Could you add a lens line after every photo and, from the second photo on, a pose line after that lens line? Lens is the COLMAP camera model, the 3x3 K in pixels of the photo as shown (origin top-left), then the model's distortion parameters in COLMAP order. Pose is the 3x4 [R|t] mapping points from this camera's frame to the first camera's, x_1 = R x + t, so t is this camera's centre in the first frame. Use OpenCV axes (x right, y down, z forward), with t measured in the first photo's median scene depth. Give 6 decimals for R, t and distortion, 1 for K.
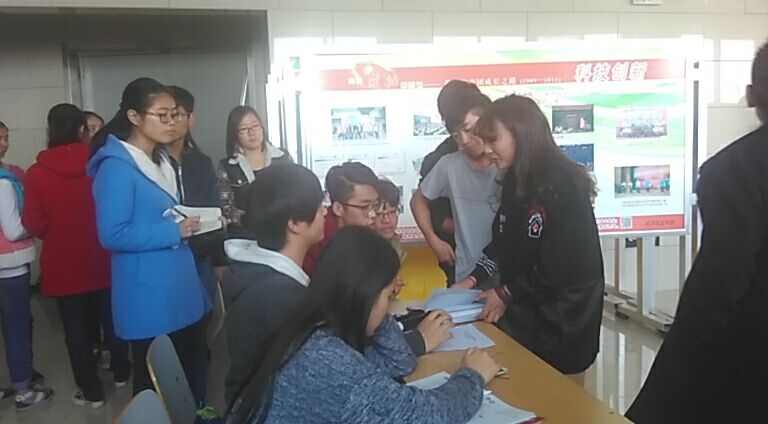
lens RADIAL K [[663.0, 0, 386.4], [0, 663.0, 216.2], [0, 0, 1]] dist [0.069685, -0.009768]
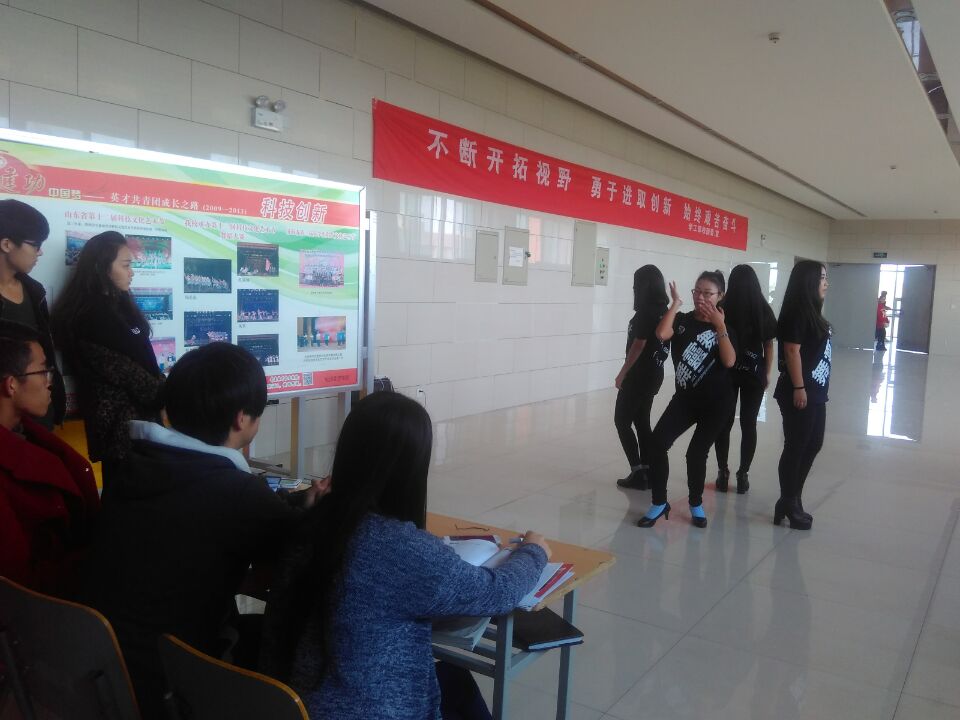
lens RADIAL K [[842.9, 0, 479.4], [0, 842.9, 359.9], [0, 0, 1]] dist [0.072269, -0.015712]
pose [[0.677299, -0.011975, 0.735611, -0.326142], [0.014781, 0.999887, 0.002668, -0.015988], [-0.735560, 0.009066, 0.677399, 0.058667]]
